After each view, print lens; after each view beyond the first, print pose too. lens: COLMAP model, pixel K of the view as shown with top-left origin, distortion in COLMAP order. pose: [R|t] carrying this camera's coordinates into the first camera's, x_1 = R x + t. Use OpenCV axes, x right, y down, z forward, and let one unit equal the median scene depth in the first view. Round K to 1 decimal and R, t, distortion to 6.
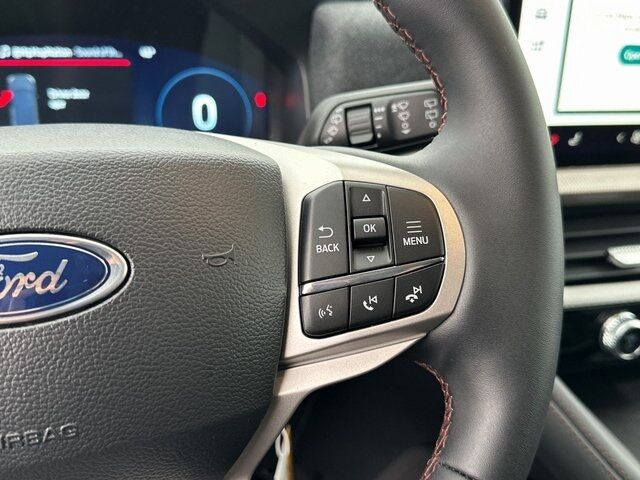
lens RADIAL K [[652.2, 0, 317.5], [0, 652.2, 248.1], [0, 0, 1]] dist [0.149907, -0.390218]
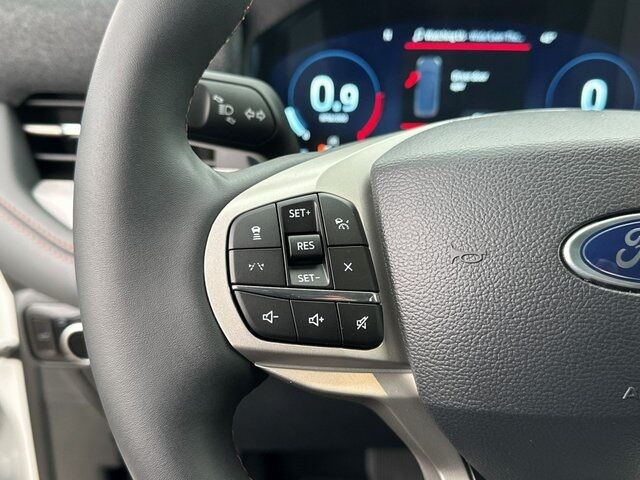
lens RADIAL K [[652.2, 0, 317.5], [0, 652.2, 248.1], [0, 0, 1]] dist [0.149907, -0.390218]
pose [[0.953421, 0.095118, -0.286254, -0.276198], [-0.086352, 0.995331, 0.043121, 0.017488], [0.289019, -0.016394, 0.957183, -0.094505]]
